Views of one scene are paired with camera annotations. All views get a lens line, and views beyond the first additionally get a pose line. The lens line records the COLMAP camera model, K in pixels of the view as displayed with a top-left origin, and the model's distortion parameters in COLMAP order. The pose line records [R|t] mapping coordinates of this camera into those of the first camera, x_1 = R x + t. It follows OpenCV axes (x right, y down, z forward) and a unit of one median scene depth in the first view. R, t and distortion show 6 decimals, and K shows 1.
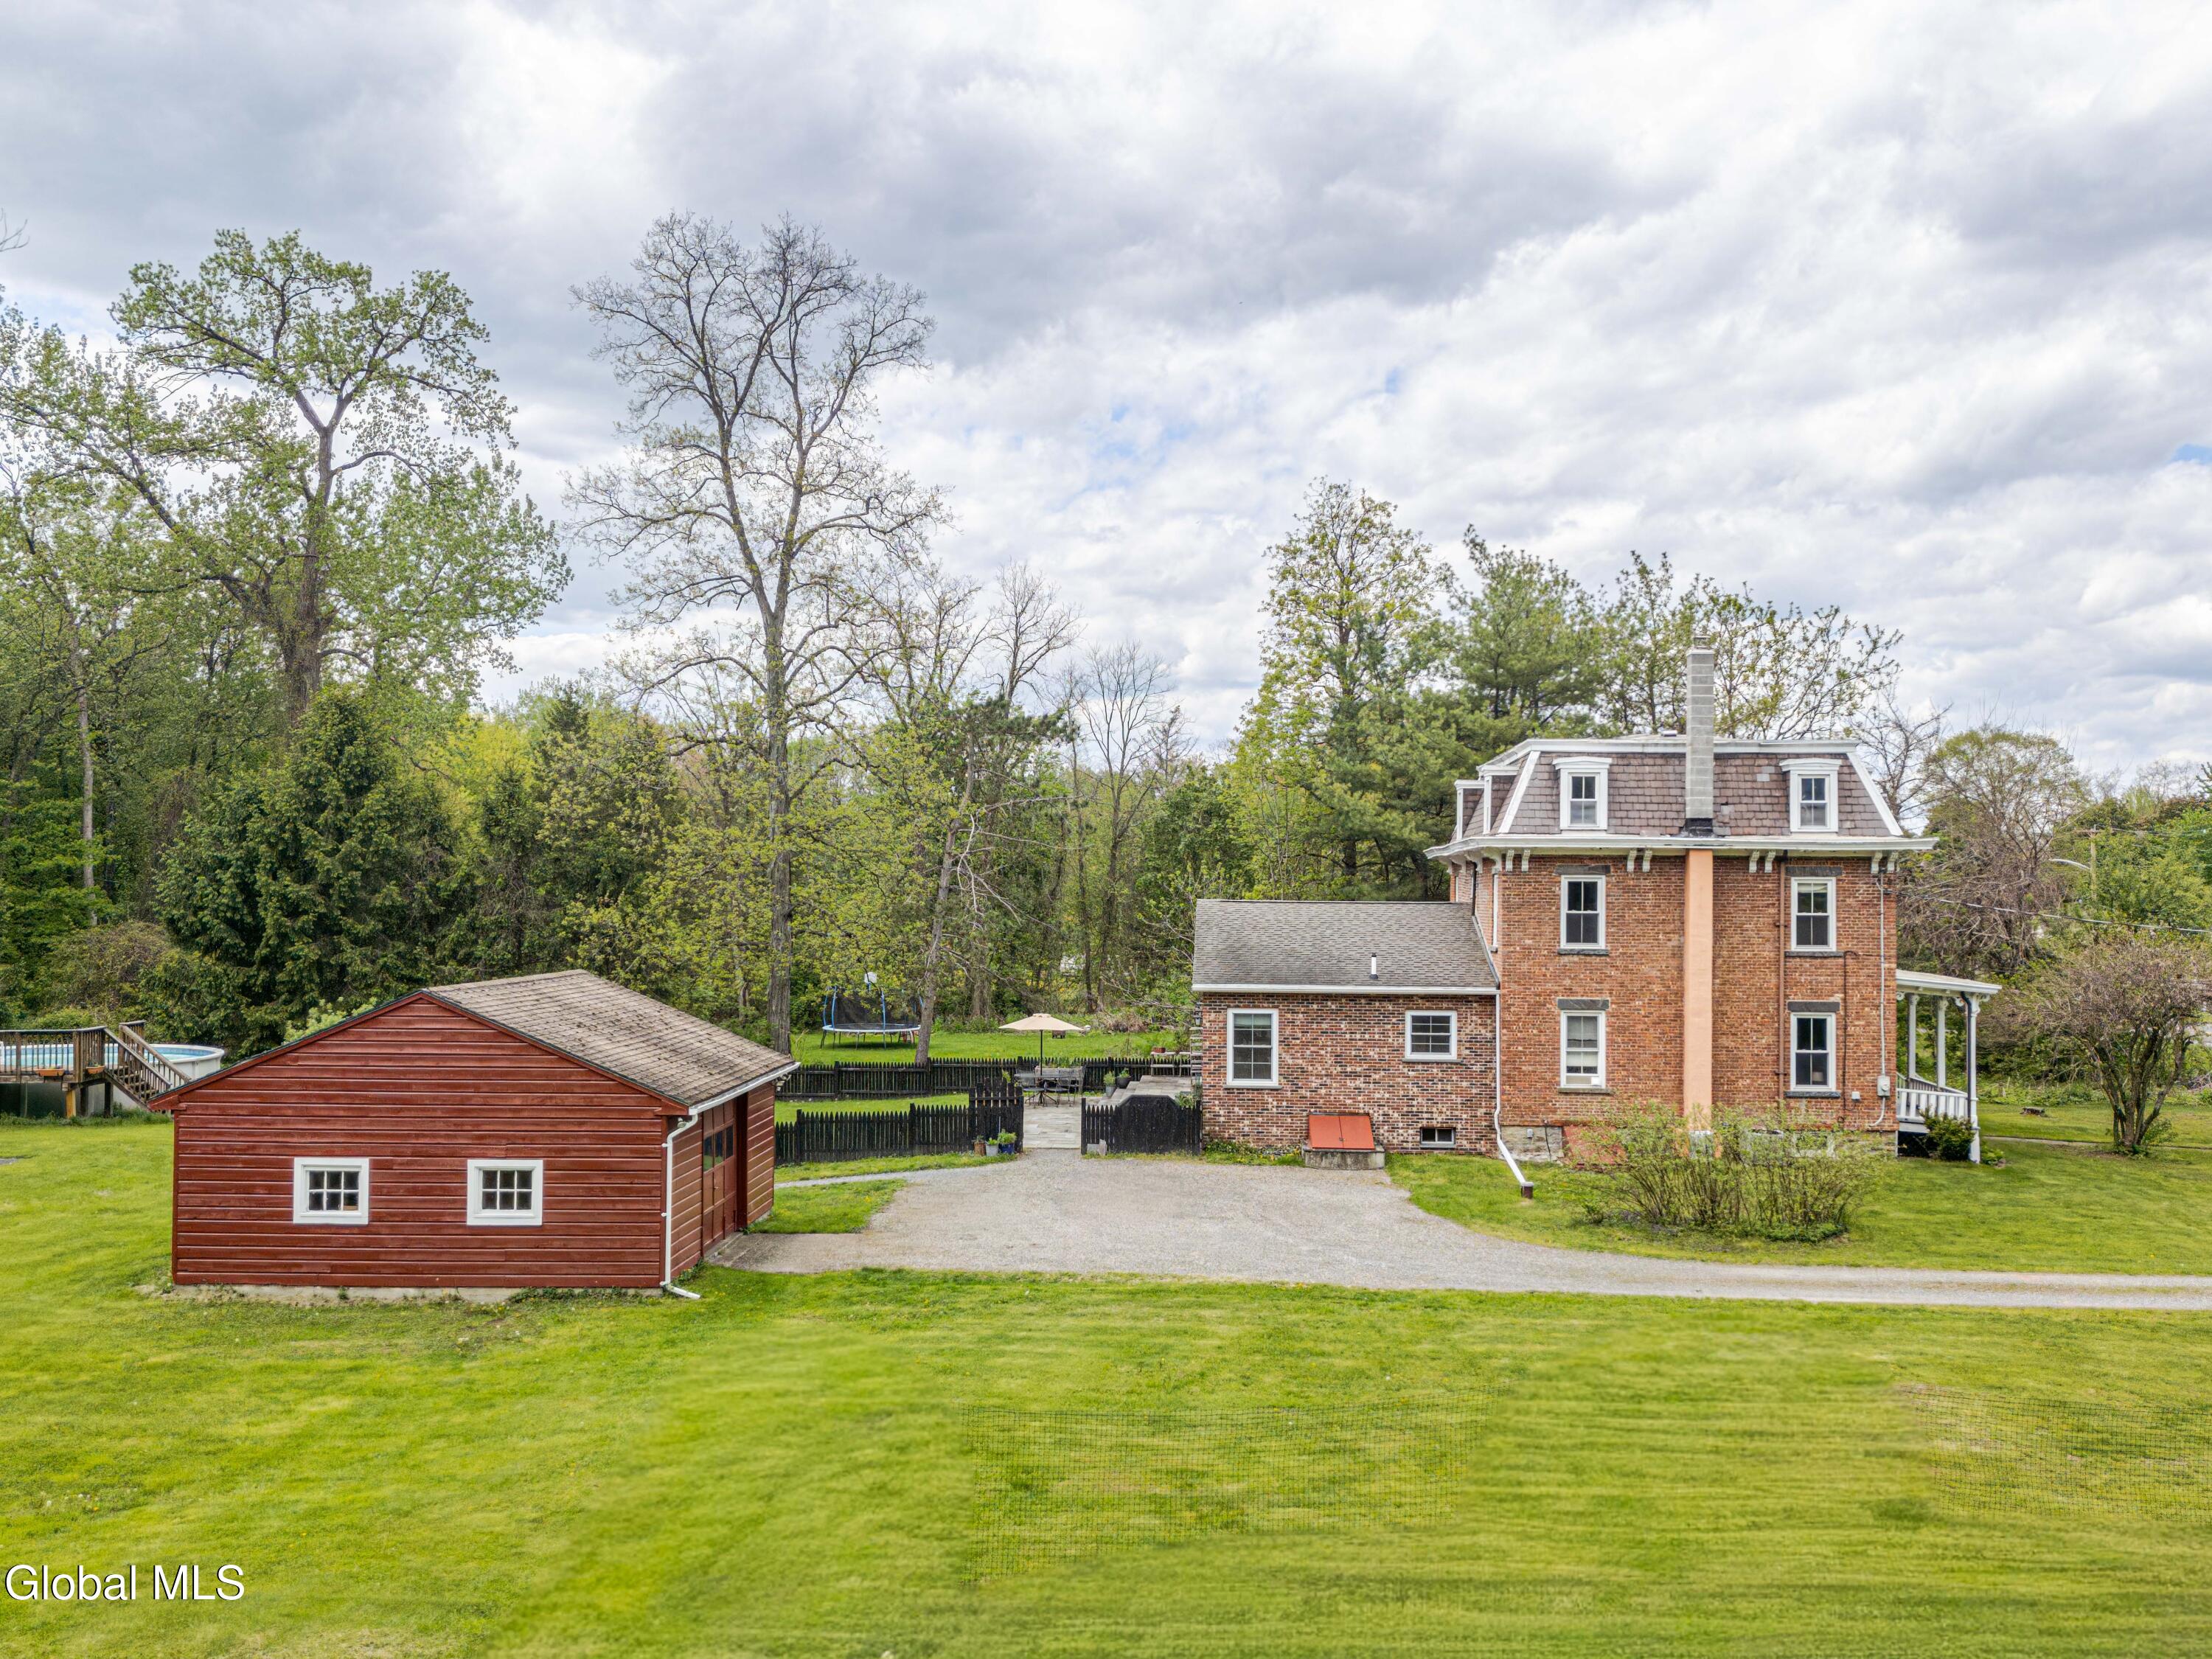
lens RADIAL K [[1552.8, 0, 1221.6], [0, 1552.8, 801.4], [0, 0, 1]] dist [0.027305, -0.004873]
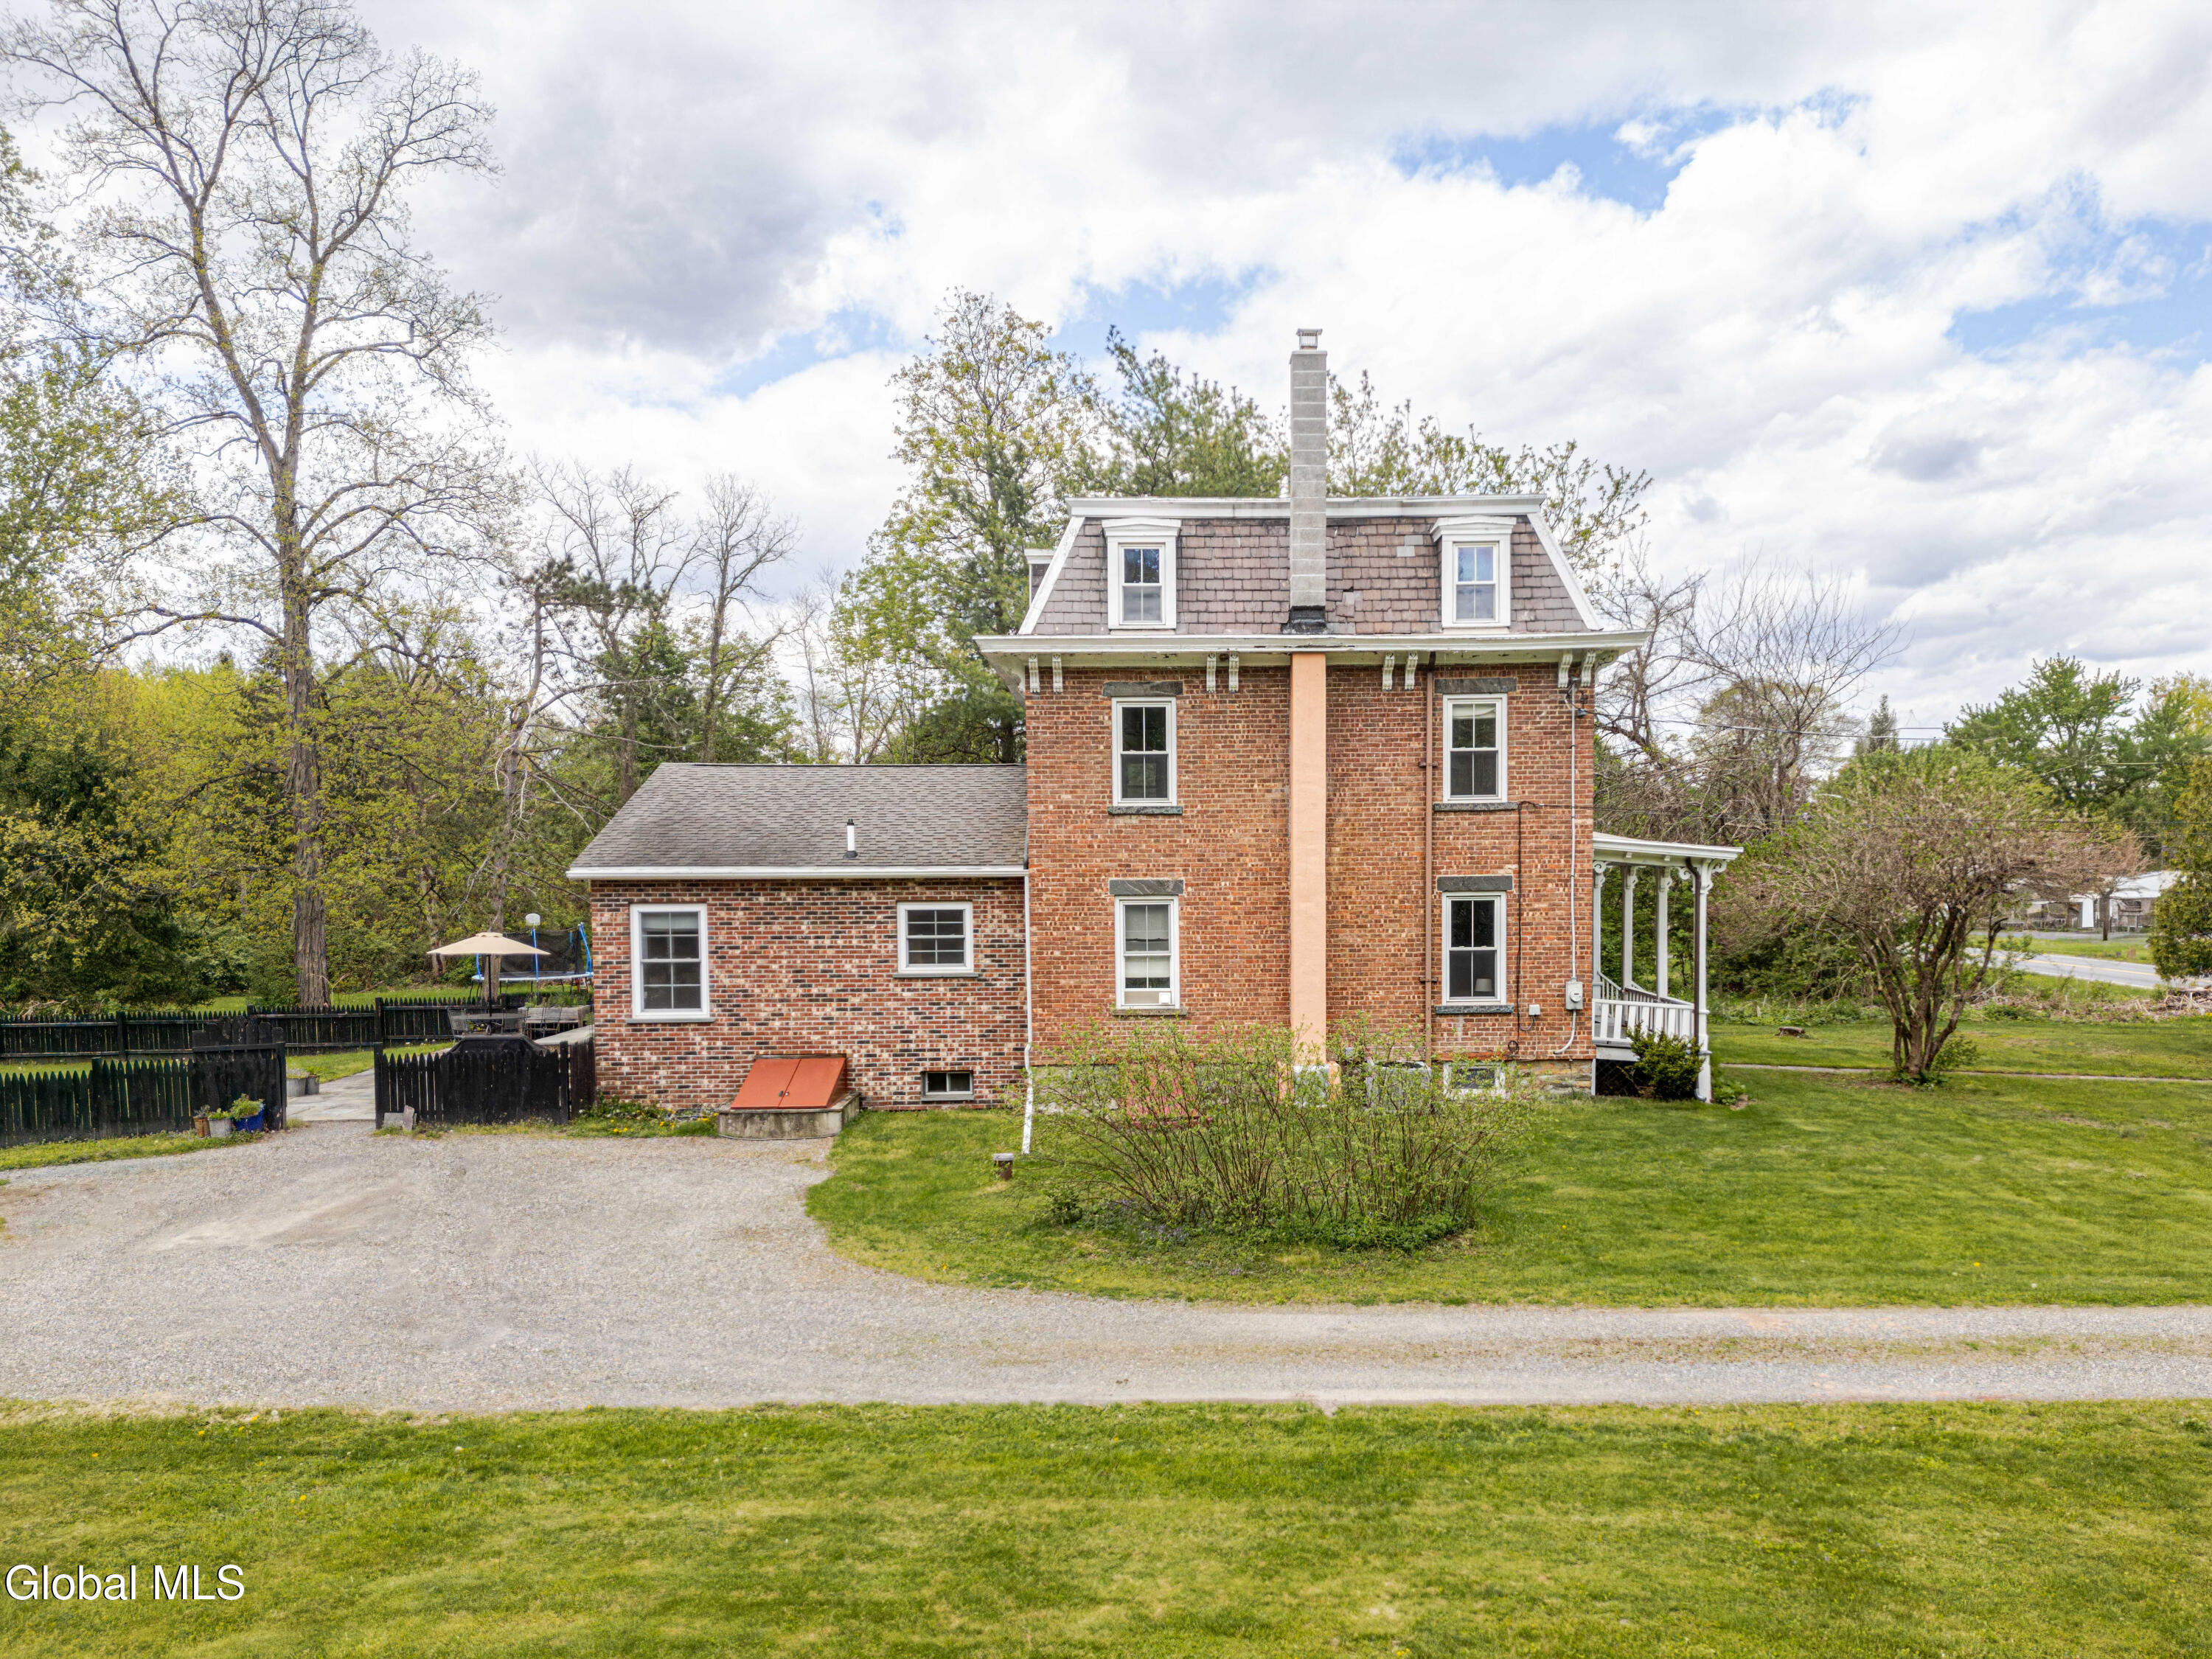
lens RADIAL K [[1544.6, 0, 1106.0], [0, 1544.6, 829.5], [0, 0, 1]] dist [0.087363, -0.087662]
pose [[0.998077, -0.015519, 0.060012, 0.175228], [0.012467, 0.998626, 0.050903, 0.070576], [-0.060719, -0.050057, 0.996899, 0.325882]]
